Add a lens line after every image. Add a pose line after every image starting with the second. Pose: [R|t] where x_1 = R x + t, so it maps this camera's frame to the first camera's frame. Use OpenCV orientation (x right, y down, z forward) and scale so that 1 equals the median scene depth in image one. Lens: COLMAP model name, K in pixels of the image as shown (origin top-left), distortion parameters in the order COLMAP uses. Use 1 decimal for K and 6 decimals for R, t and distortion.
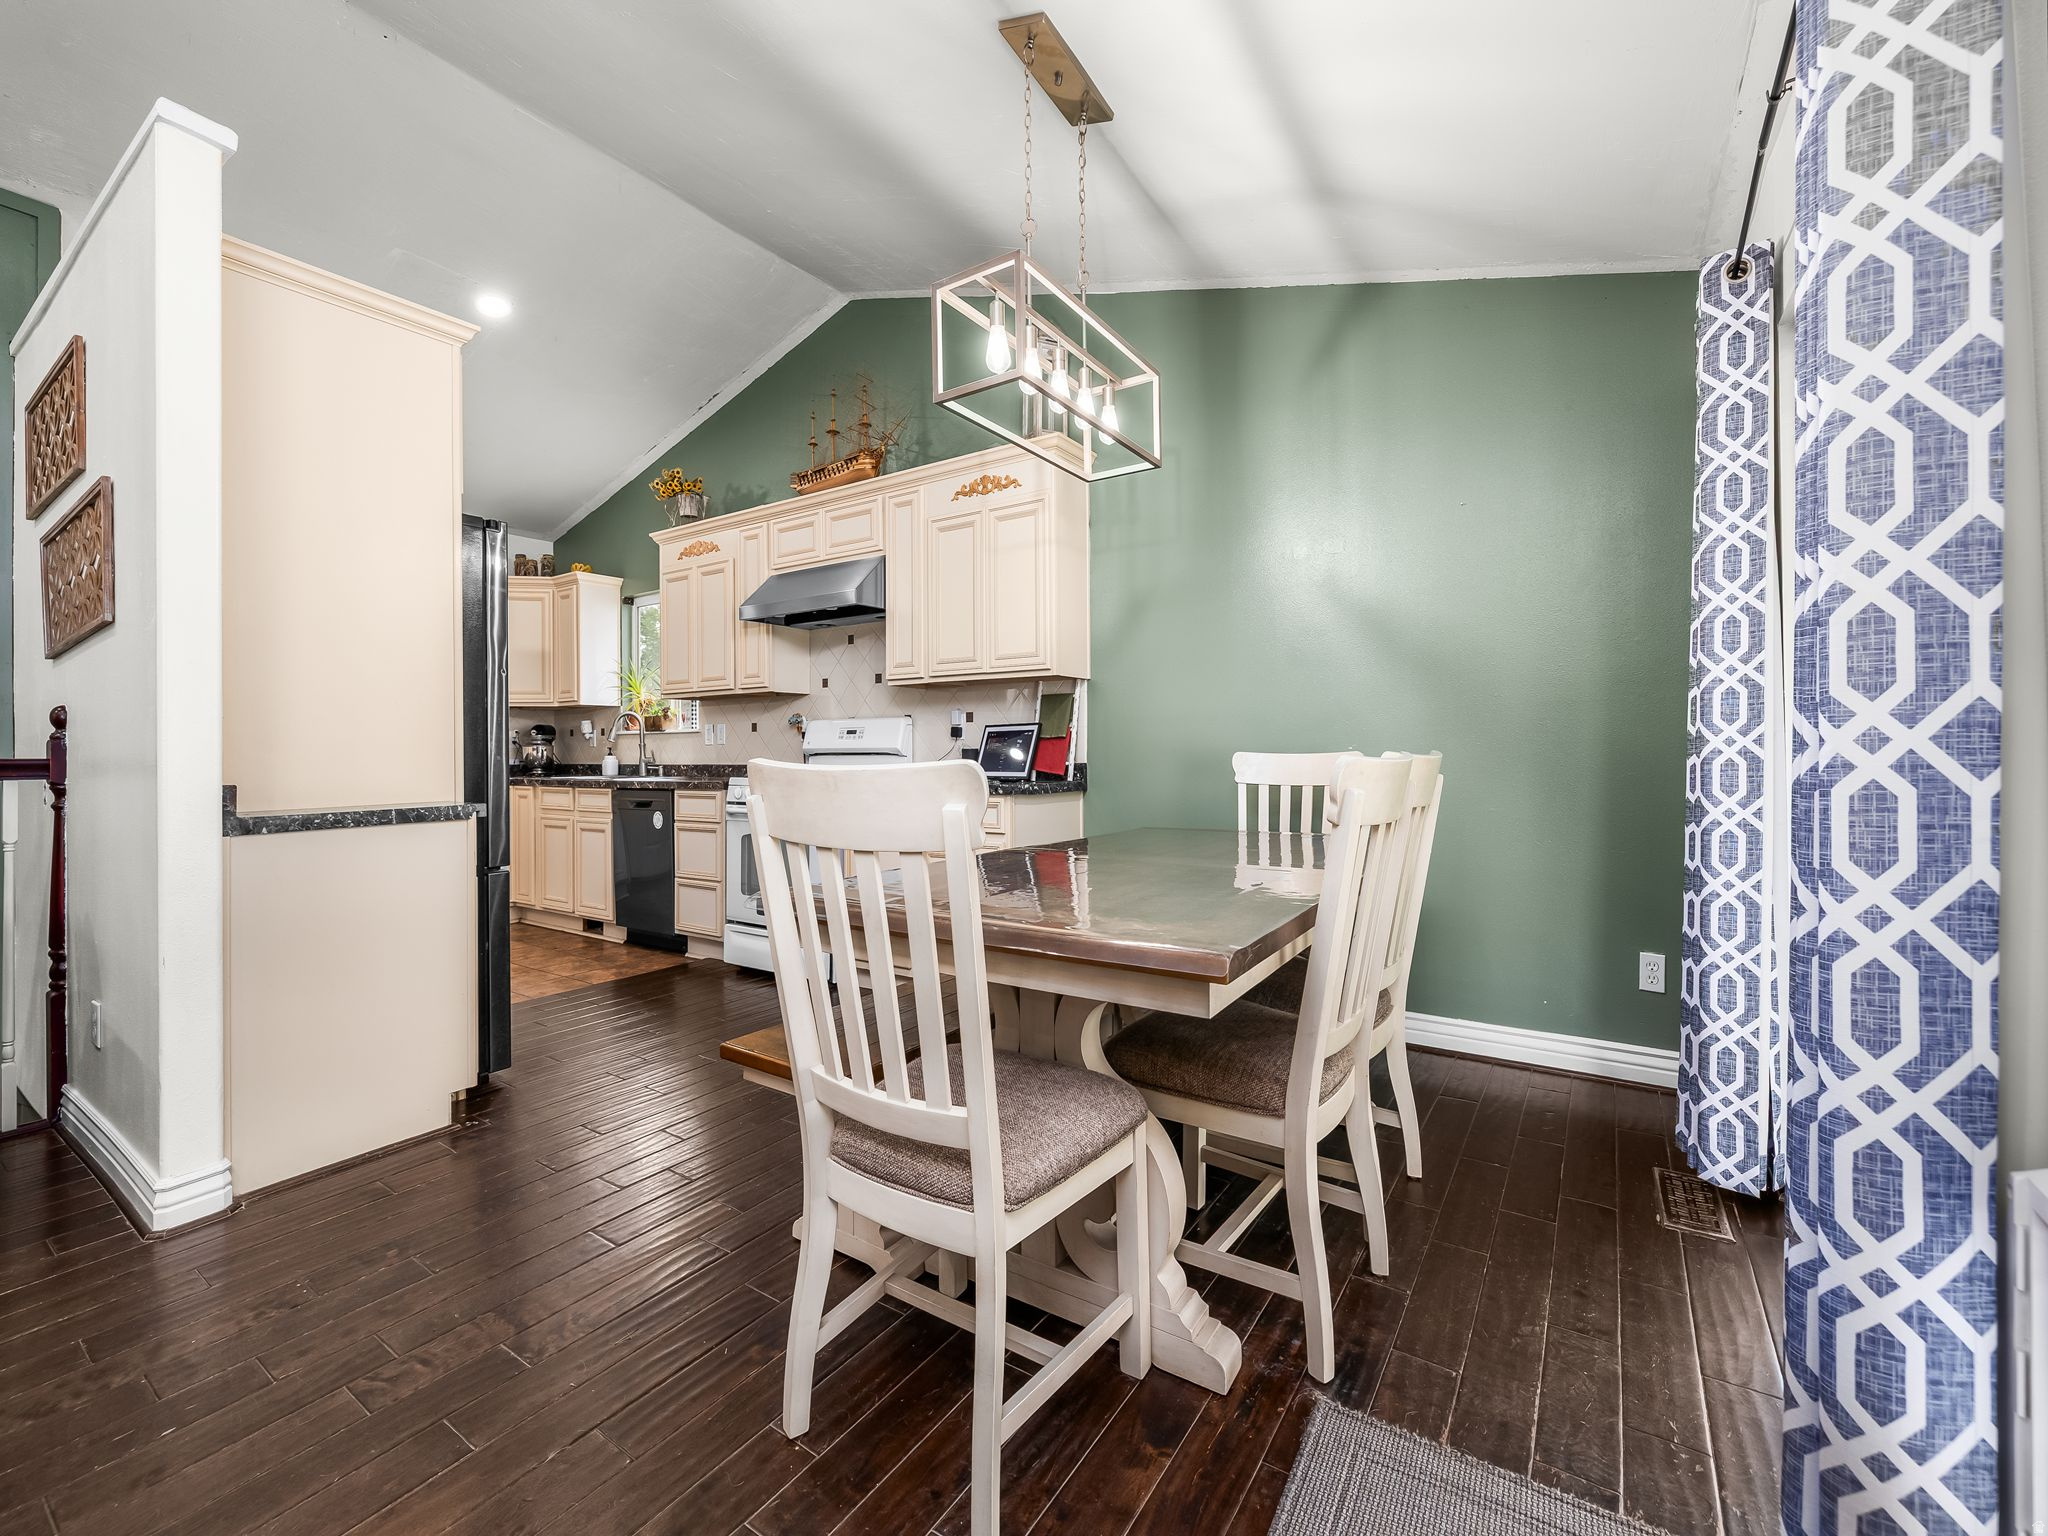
lens RADIAL K [[845.9, 0, 1022.4], [0, 845.9, 740.5], [0, 0, 1]] dist [-0.000385, -0.000059]
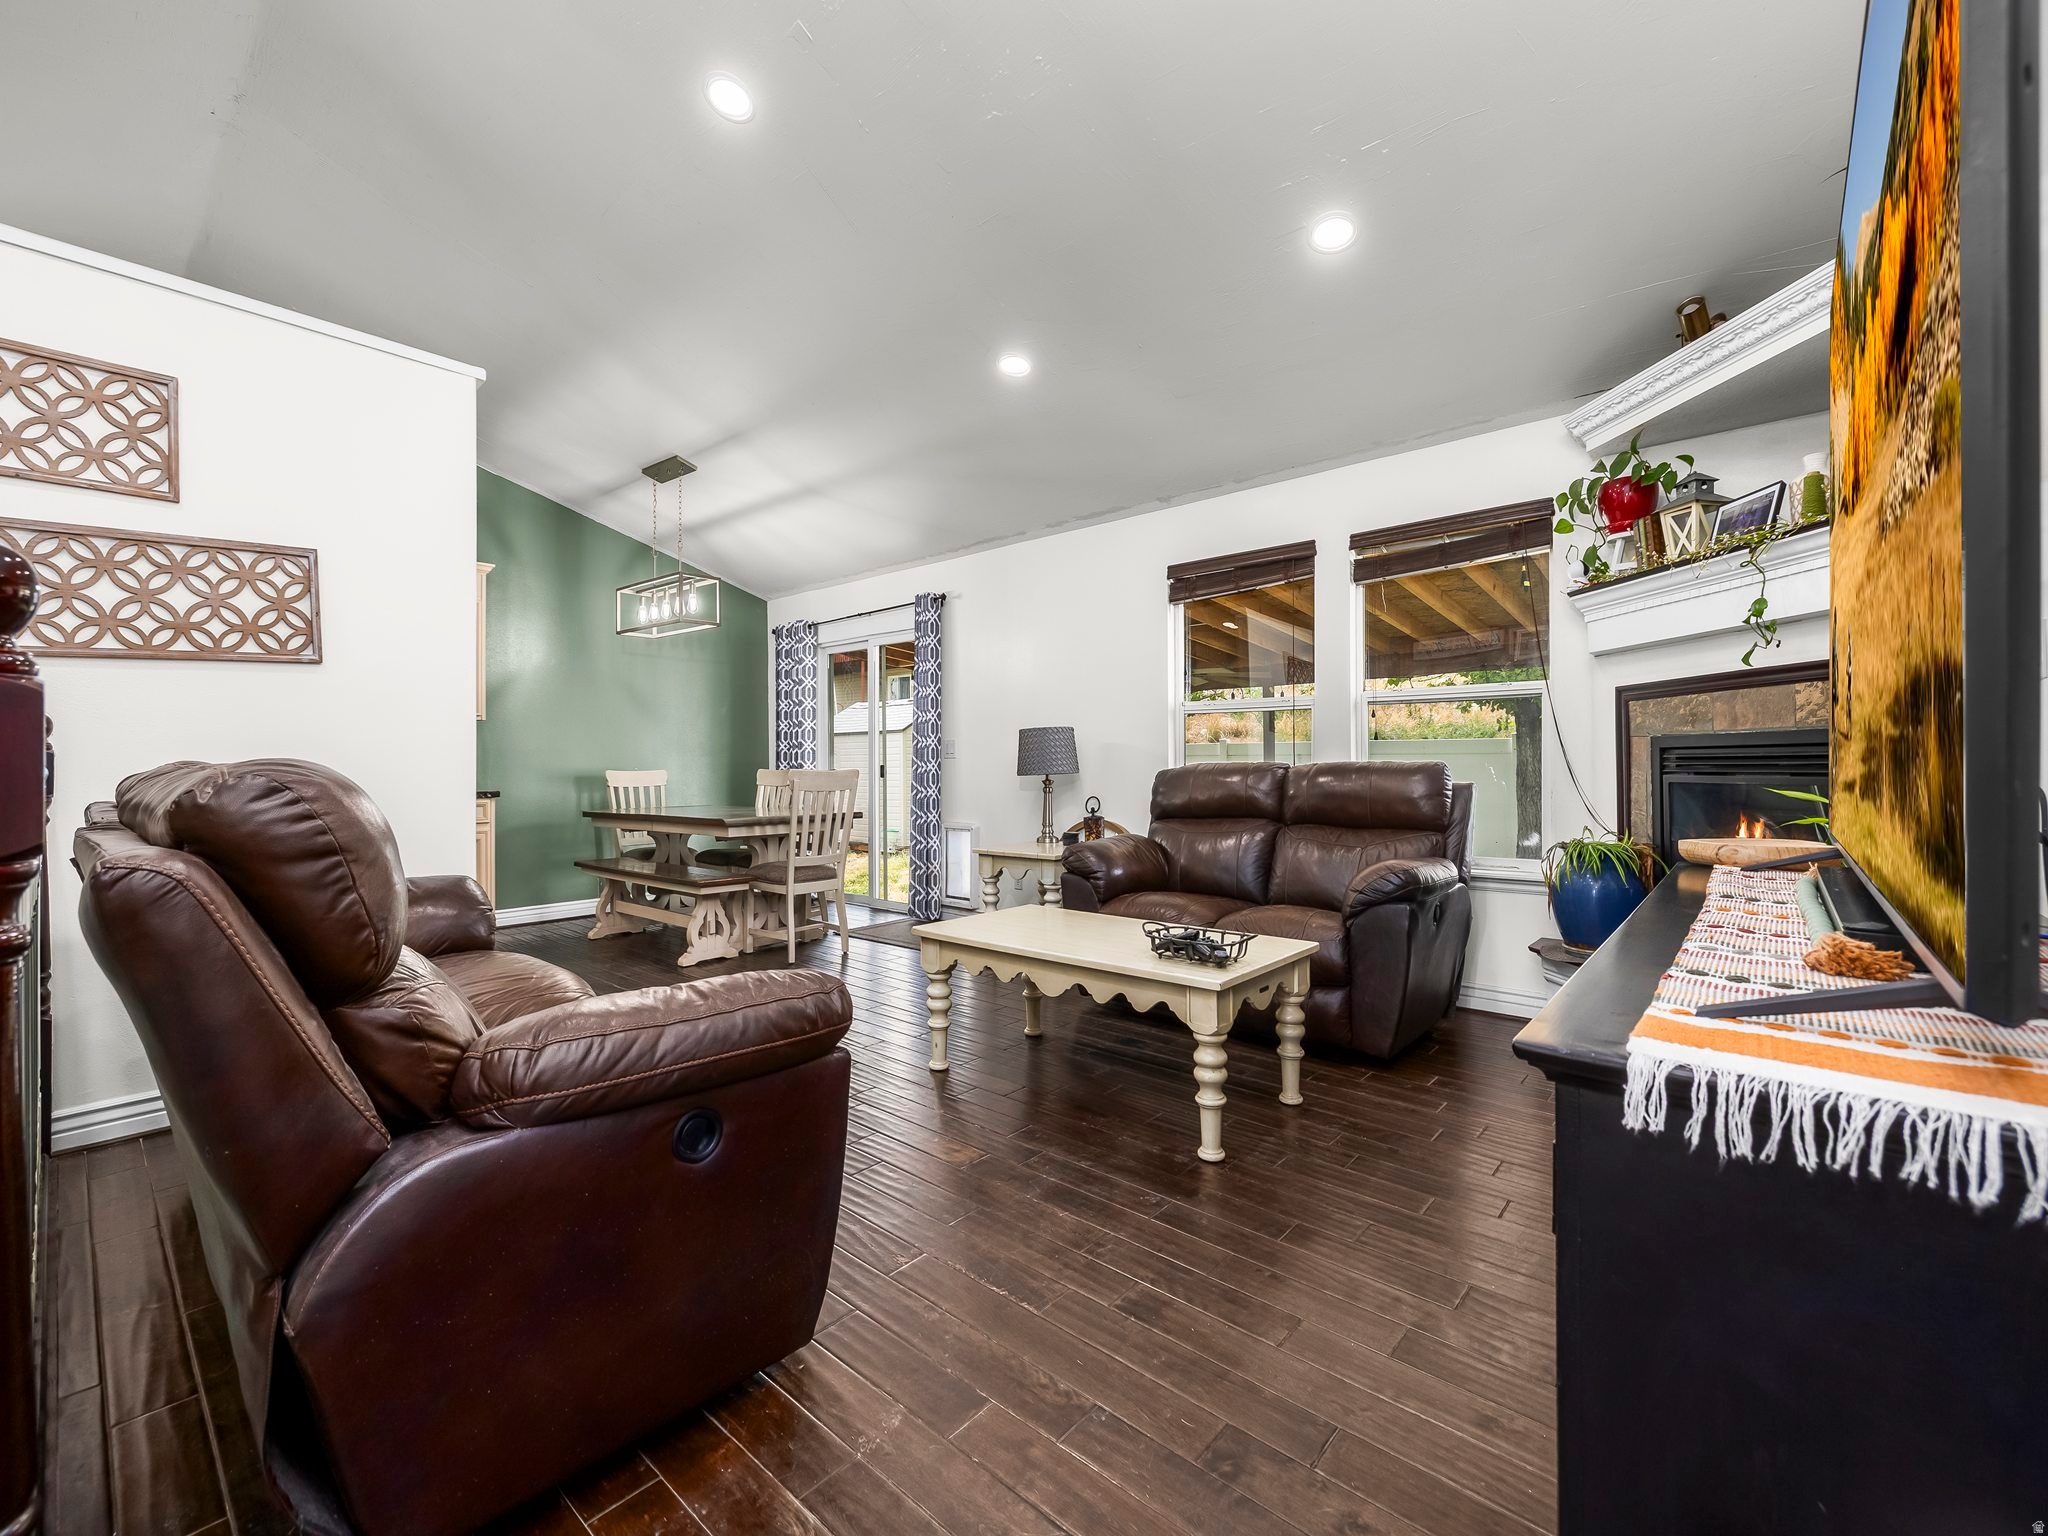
lens RADIAL K [[864.0, 0, 1004.1], [0, 864.0, 773.7], [0, 0, 1]] dist [-0.000391, -0.000229]
pose [[0.136497, -0.000296, 0.990640, -1.944965], [0.001192, 0.999999, 0.000135, 0.027253], [-0.990640, 0.001163, 0.136497, -0.193904]]
